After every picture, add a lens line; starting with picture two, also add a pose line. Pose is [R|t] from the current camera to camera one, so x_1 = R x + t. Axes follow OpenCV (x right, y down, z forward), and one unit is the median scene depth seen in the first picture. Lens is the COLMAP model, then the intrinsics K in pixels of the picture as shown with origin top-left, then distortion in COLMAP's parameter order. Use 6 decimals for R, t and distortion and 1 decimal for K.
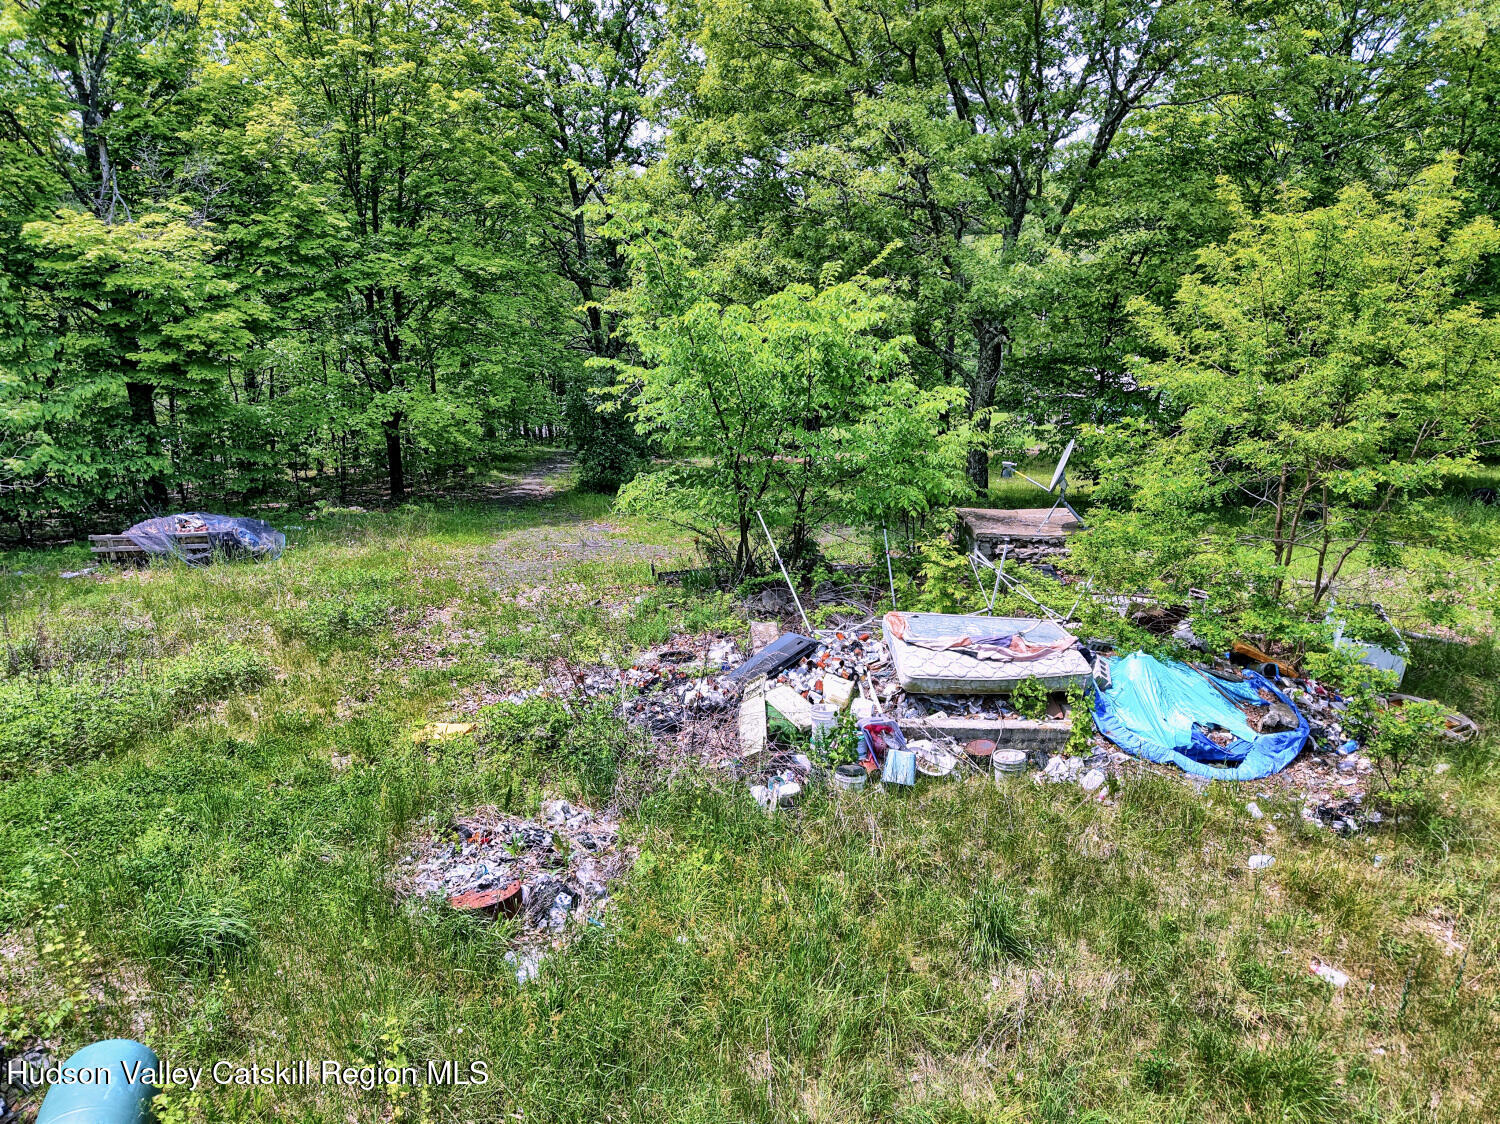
lens RADIAL K [[1002.3, 0, 744.9], [0, 1002.3, 568.9], [0, 0, 1]] dist [0.027461, -0.021032]
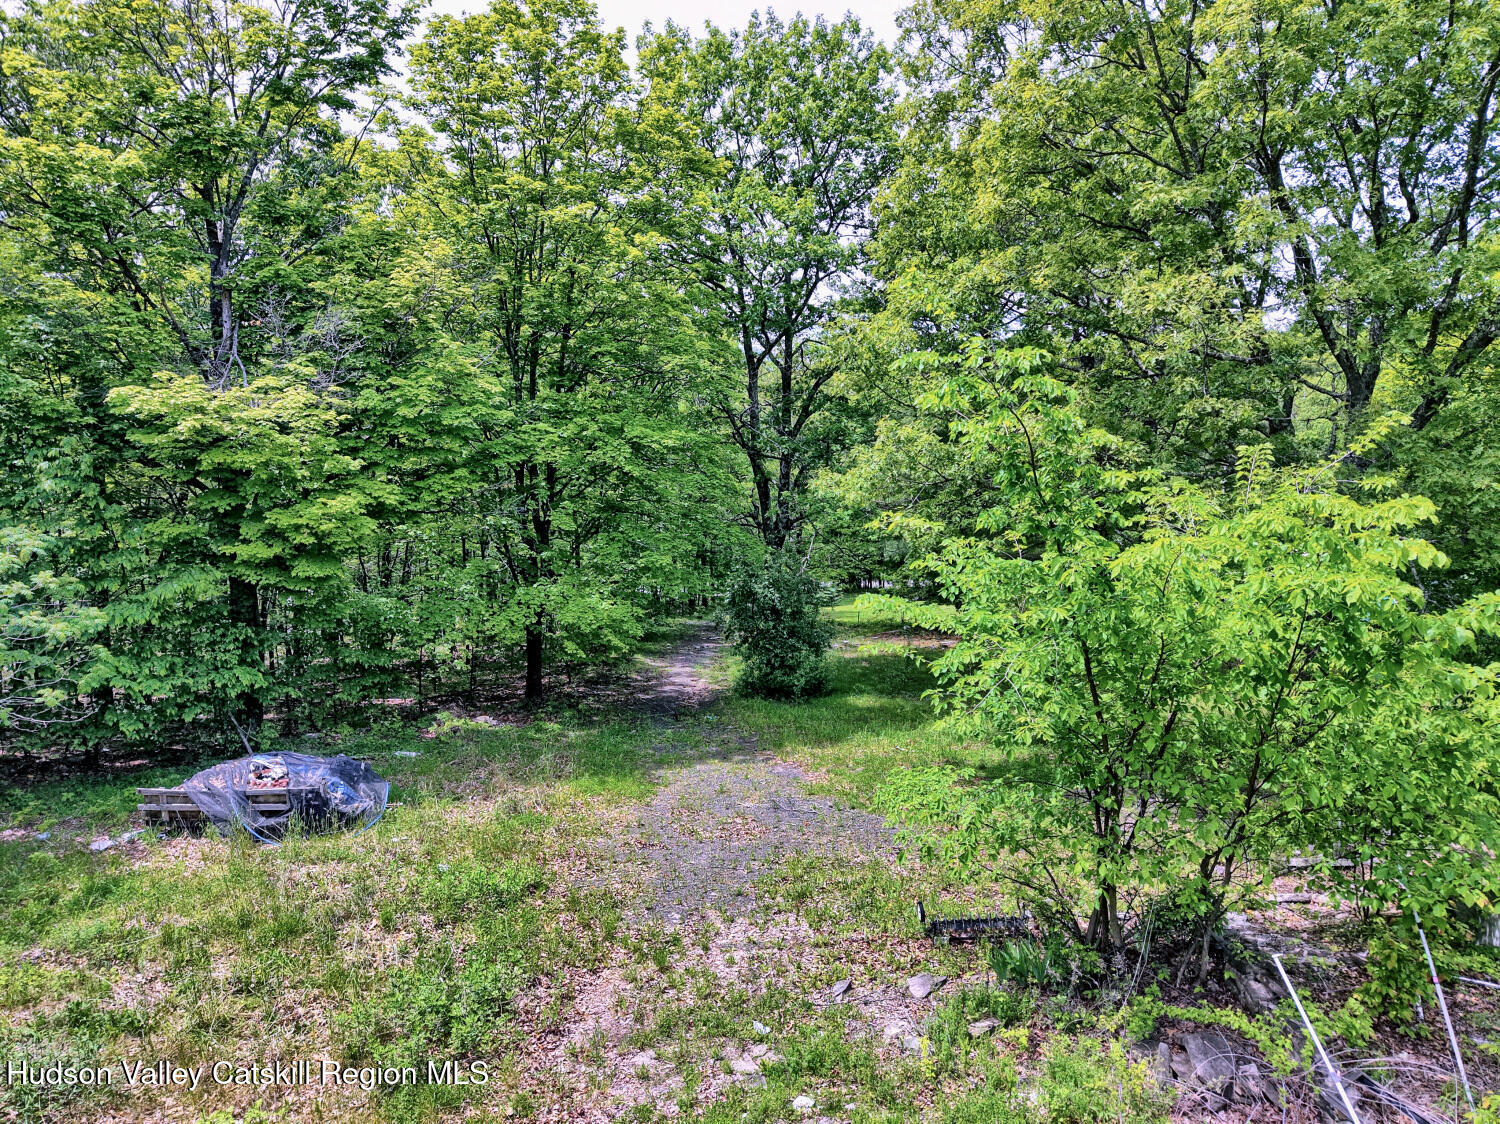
lens RADIAL K [[1002.3, 0, 748.7], [0, 1002.3, 576.4], [0, 0, 1]] dist [0.027461, -0.021032]
pose [[0.992810, 0.022414, -0.117584, -0.101732], [-0.039257, 0.988951, -0.142951, -0.088398], [0.113081, 0.146539, 0.982720, 0.259972]]
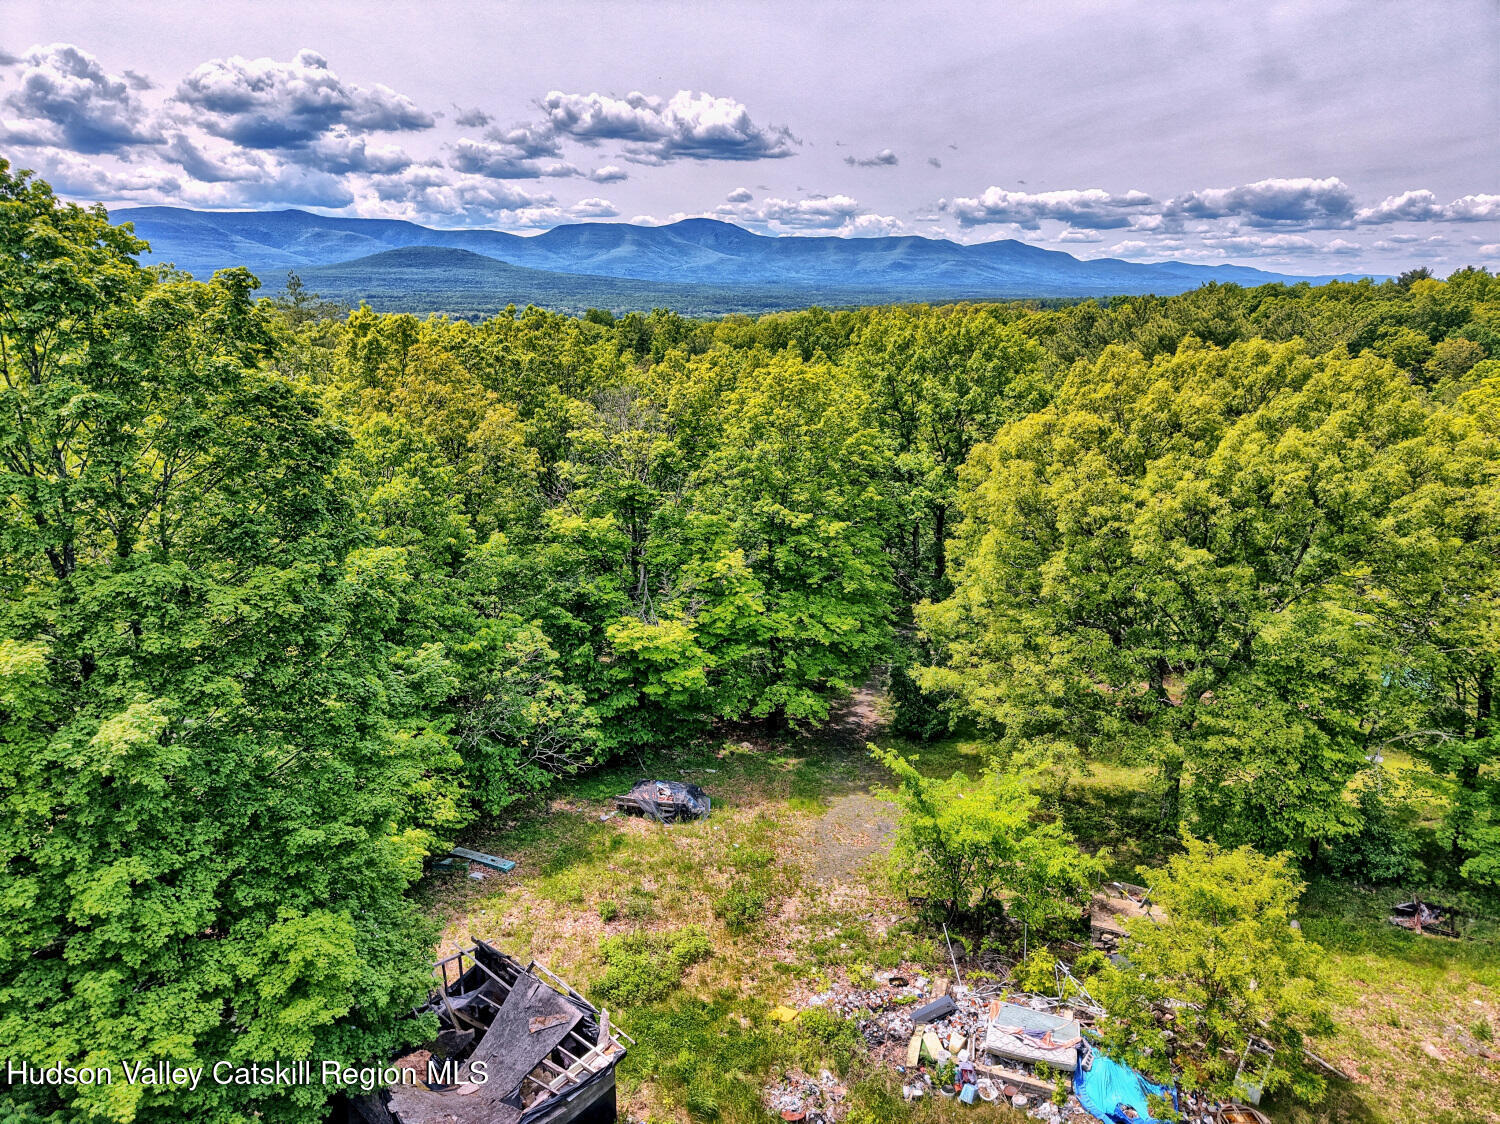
lens RADIAL K [[1002.3, 0, 744.5], [0, 1002.3, 566.5], [0, 0, 1]] dist [0.027461, -0.021032]
pose [[0.935085, 0.090302, -0.342726, 0.149663], [-0.110330, 0.993115, -0.039356, -0.361167], [0.336813, 0.074614, 0.938611, -0.611300]]
